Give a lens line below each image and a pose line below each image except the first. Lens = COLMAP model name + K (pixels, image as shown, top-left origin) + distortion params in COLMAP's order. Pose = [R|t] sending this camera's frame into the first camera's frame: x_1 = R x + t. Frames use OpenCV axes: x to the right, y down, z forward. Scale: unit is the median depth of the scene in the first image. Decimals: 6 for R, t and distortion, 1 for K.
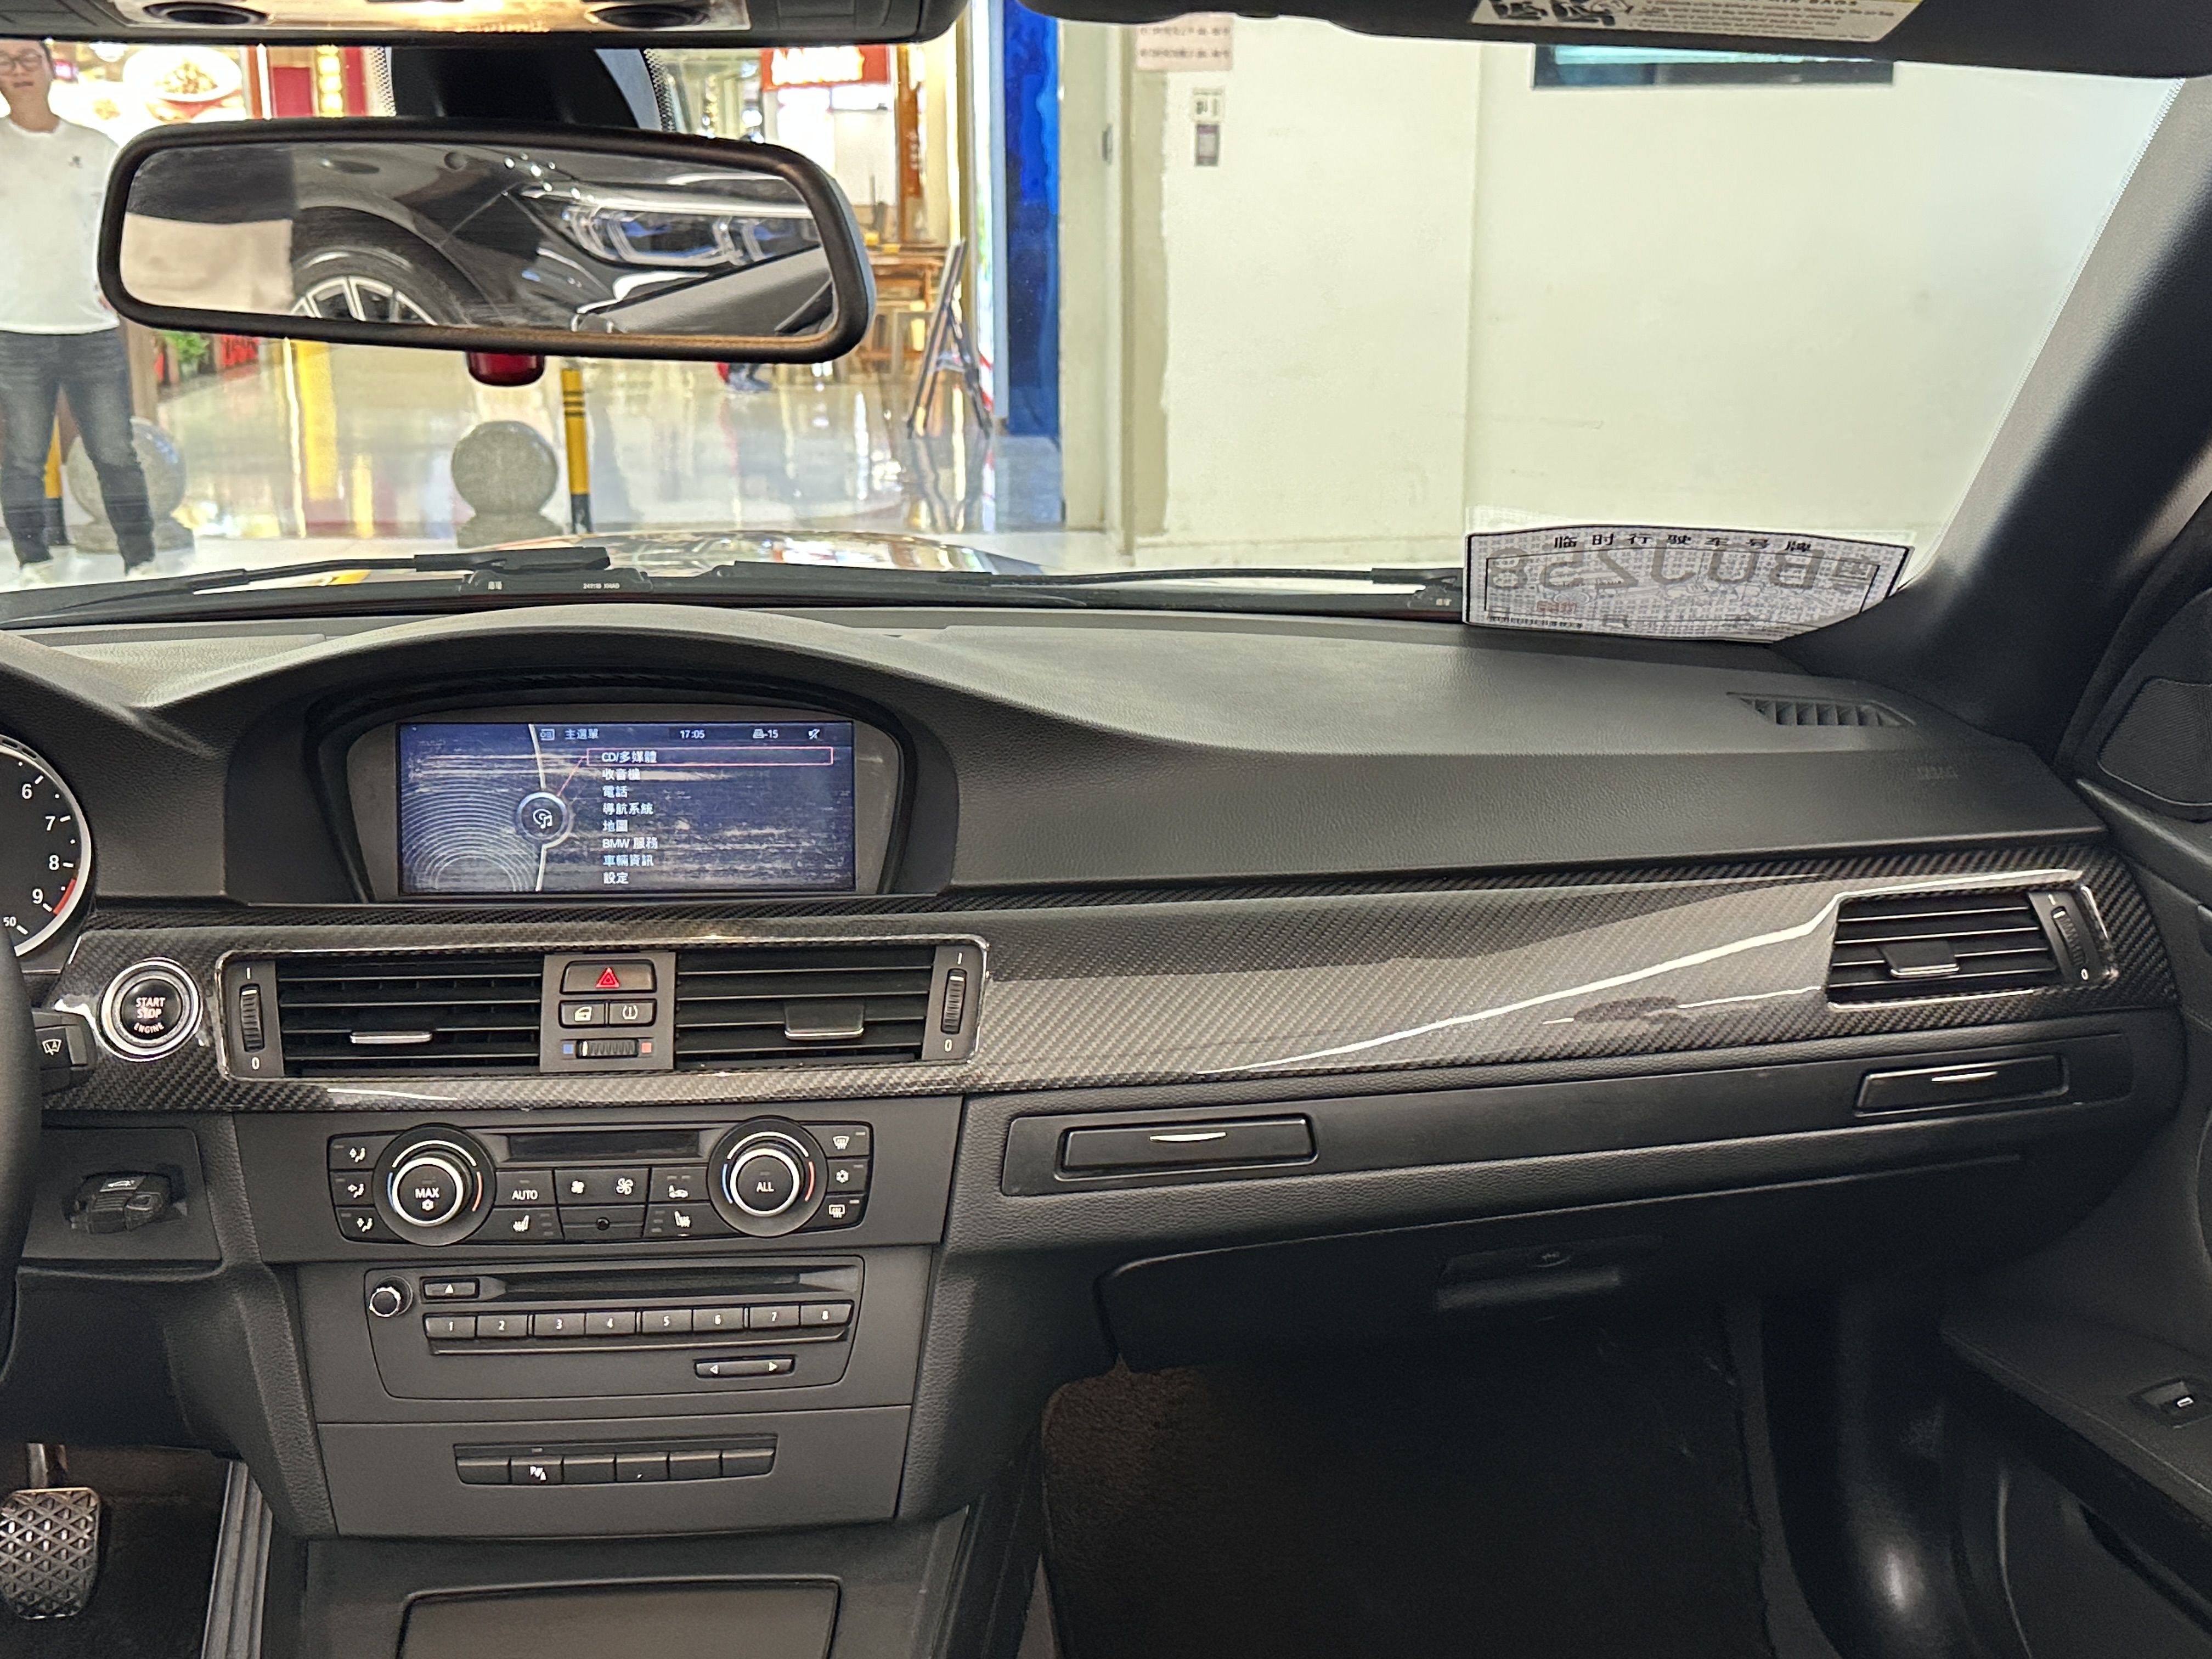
lens RADIAL K [[2421.0, 0, 1116.3], [0, 2421.0, 809.9], [0, 0, 1]] dist [0.202181, -0.484464]
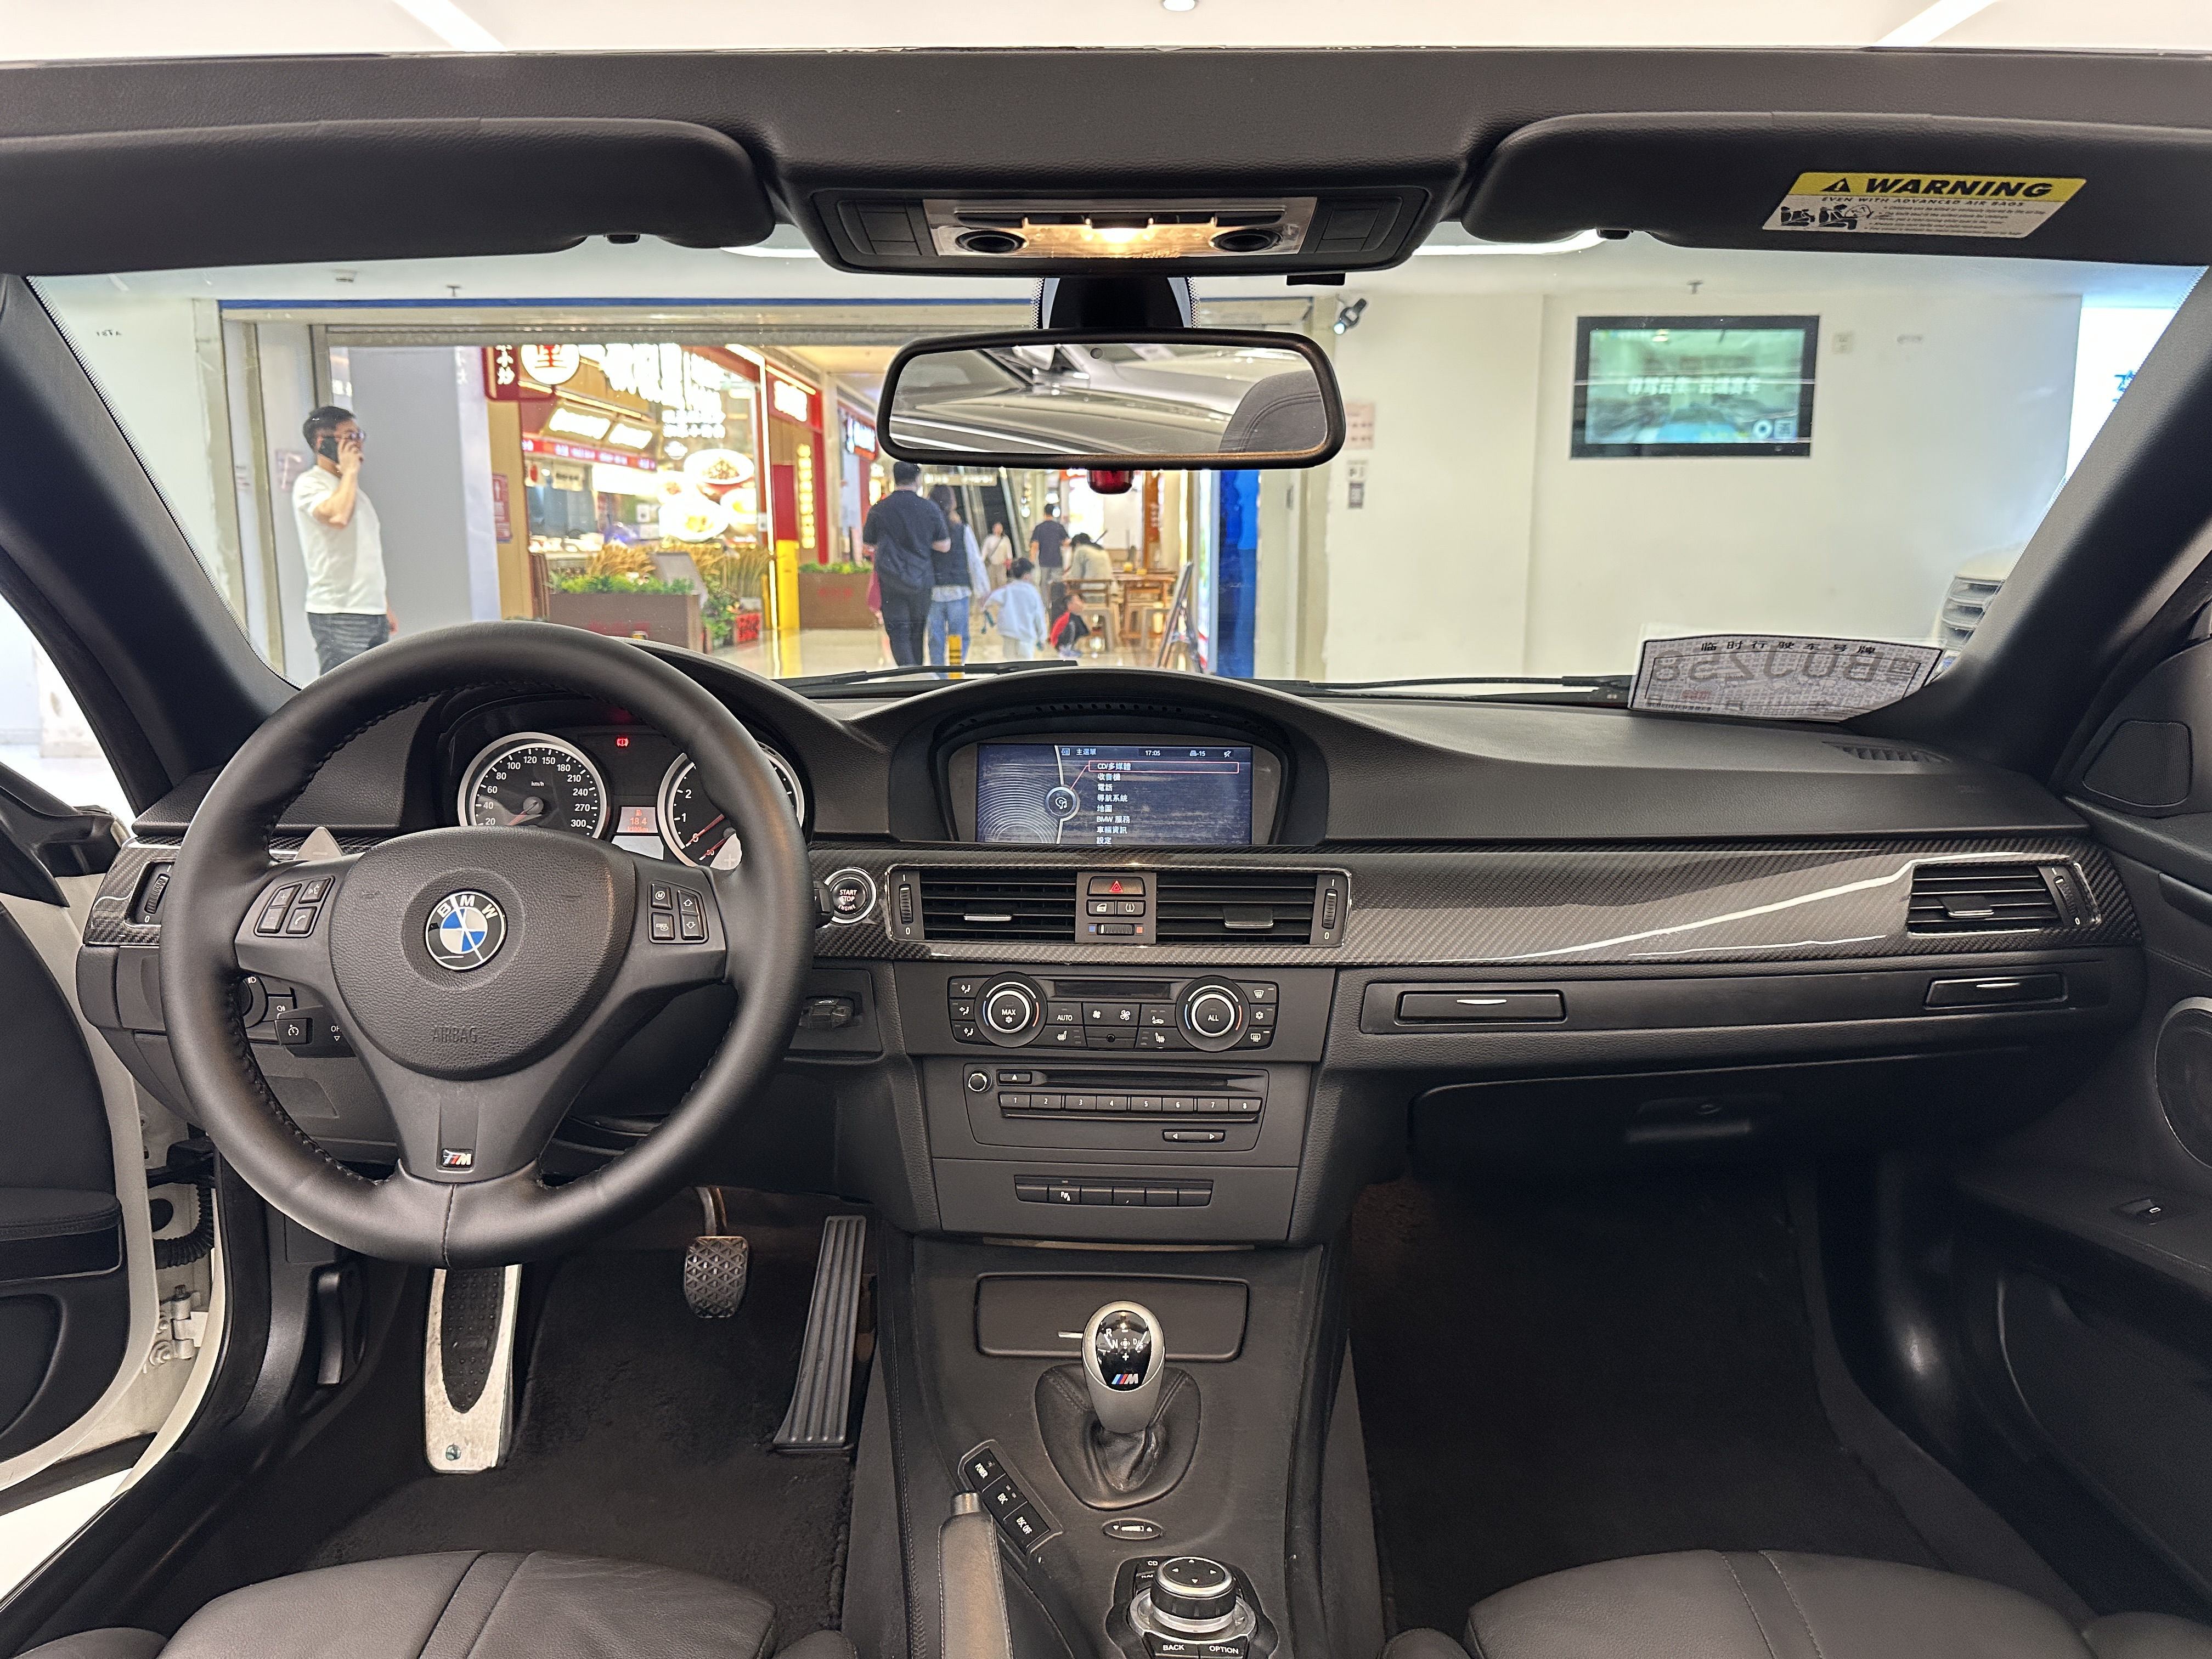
lens RADIAL K [[1555.5, 0, 1100.0], [0, 1555.5, 815.0], [0, 0, 1]] dist [0.141410, -0.268419]
pose [[0.993904, 0.018164, -0.108747, -0.105914], [-0.026204, 0.996990, -0.072967, 0.095630], [0.107094, 0.075372, 0.991388, -0.028062]]
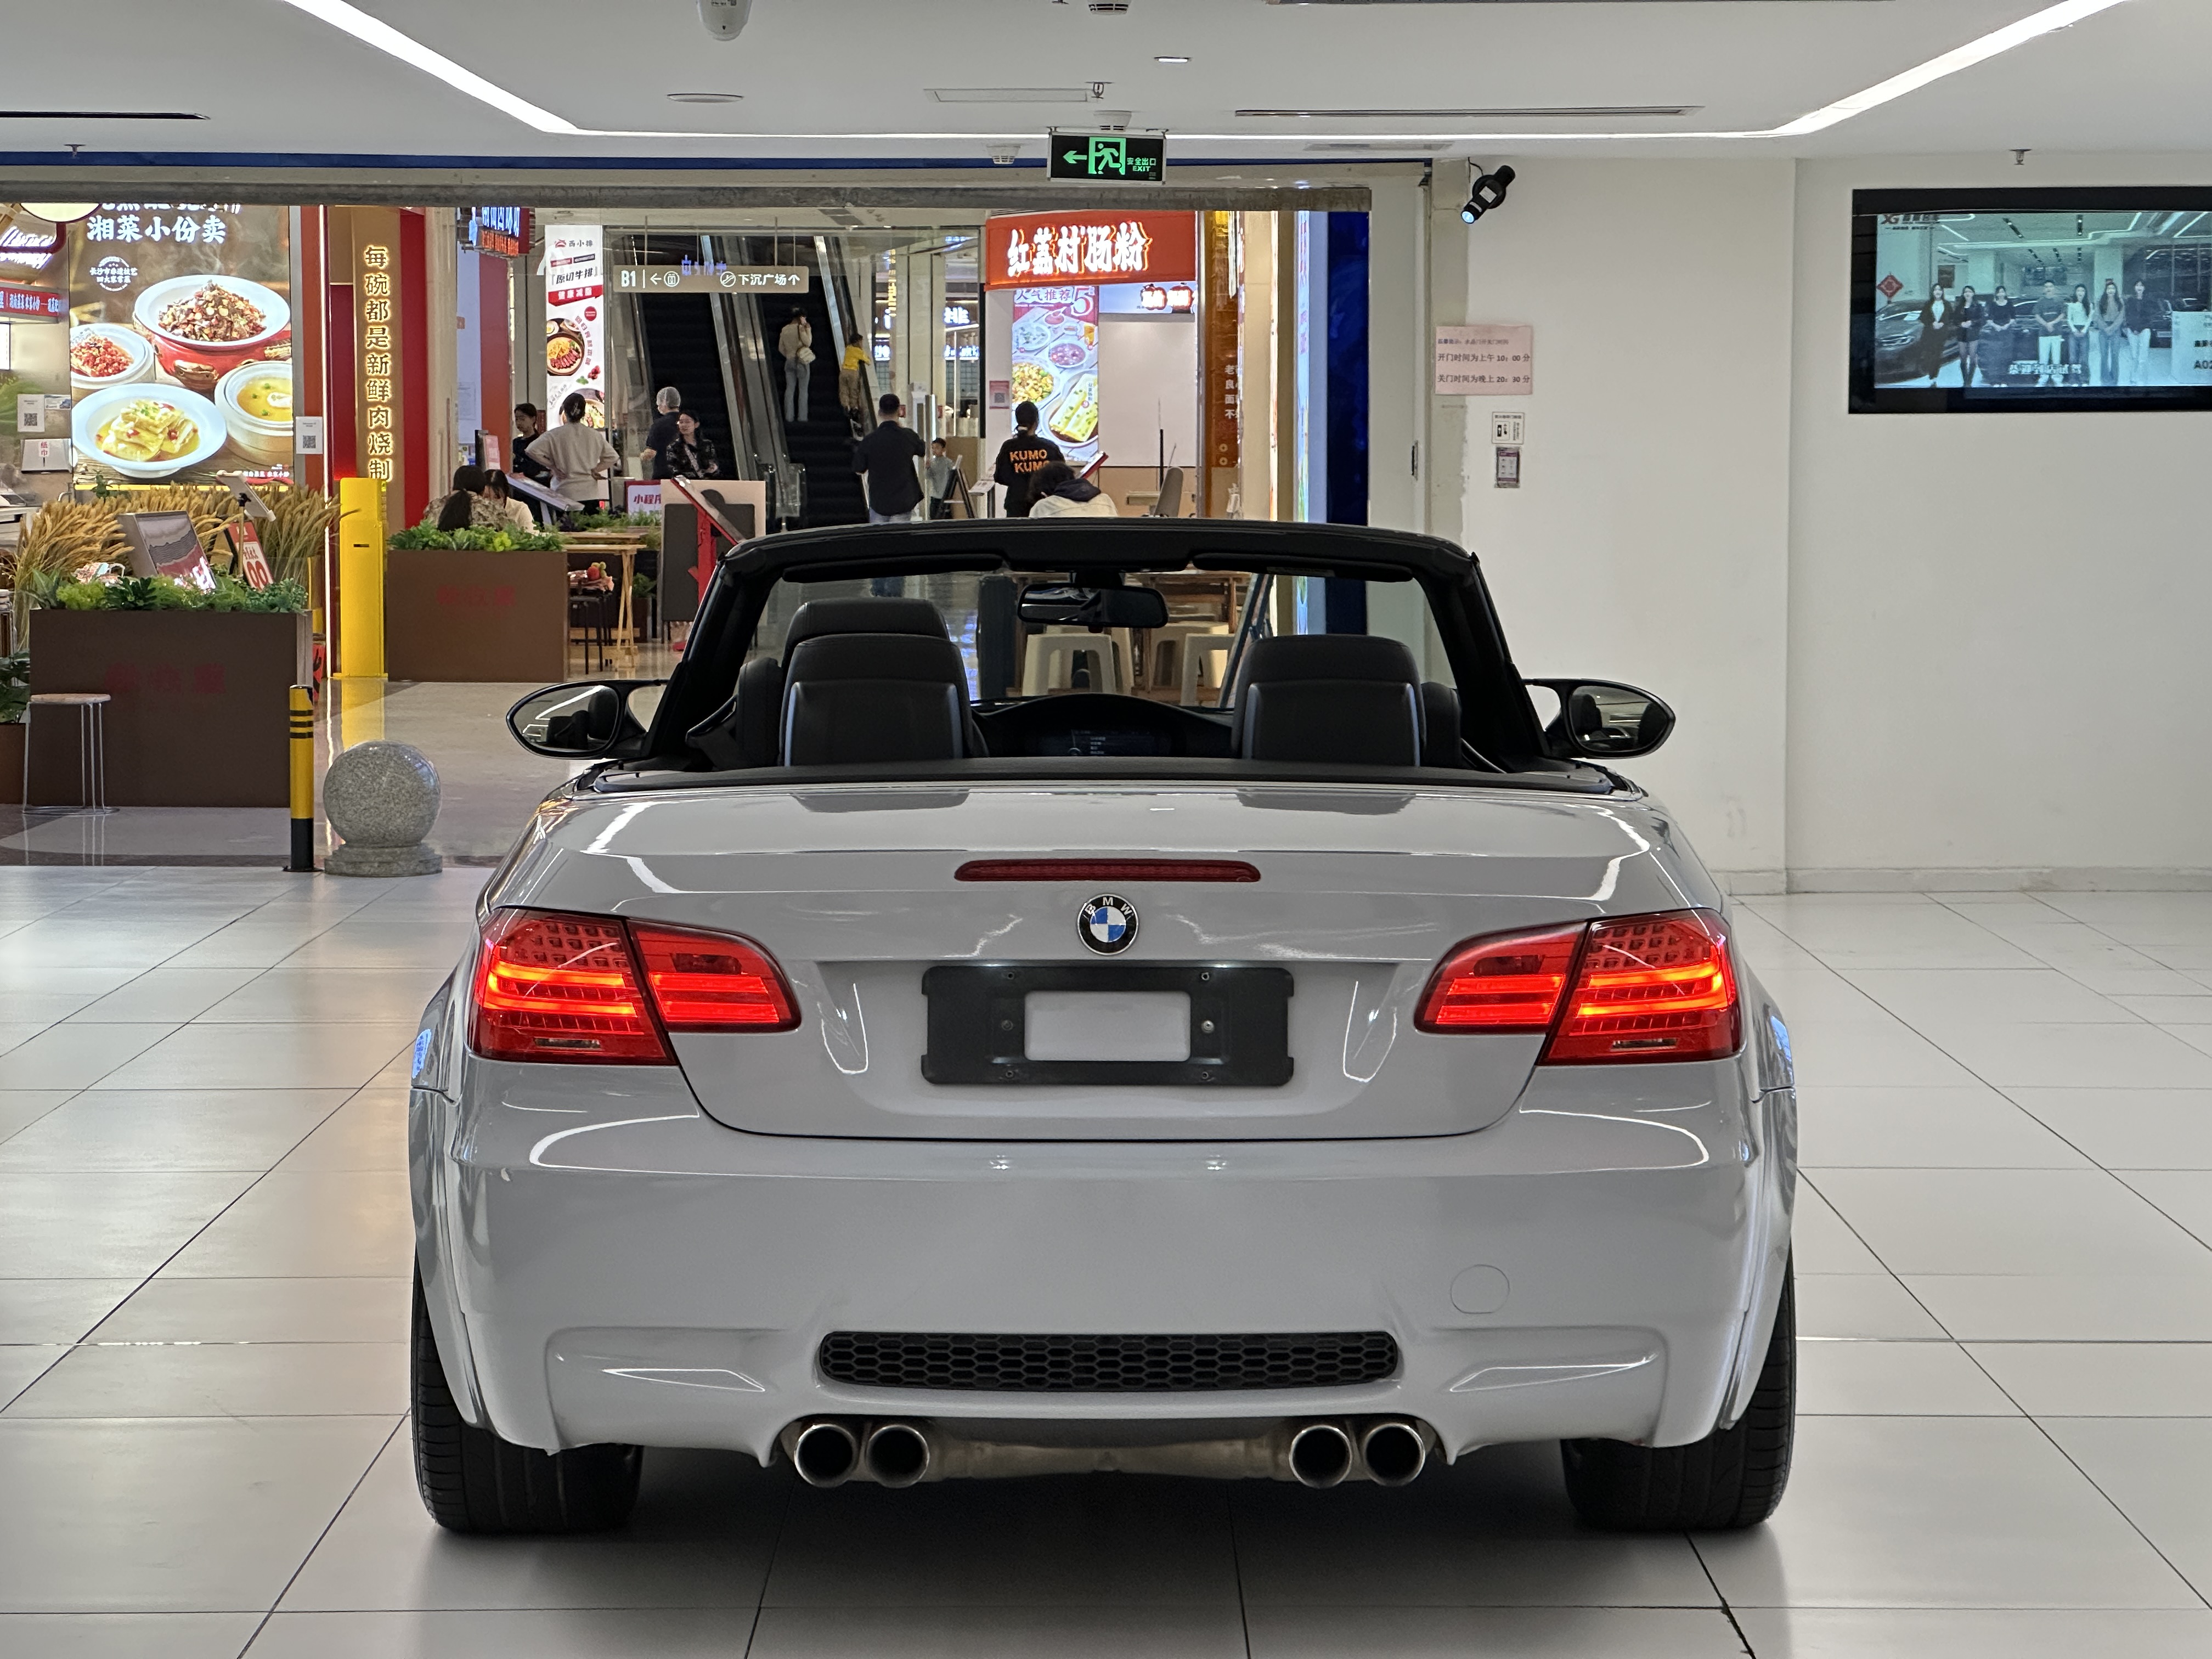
lens RADIAL K [[4970.4, 0, 1115.6], [0, 4970.4, 763.3], [0, 0, 1]] dist [-0.049451, 3.563327]
pose [[0.994492, 0.011267, -0.104203, 0.707821], [-0.029484, 0.984131, -0.174978, 1.529462], [0.100578, 0.177087, 0.979043, -7.317480]]
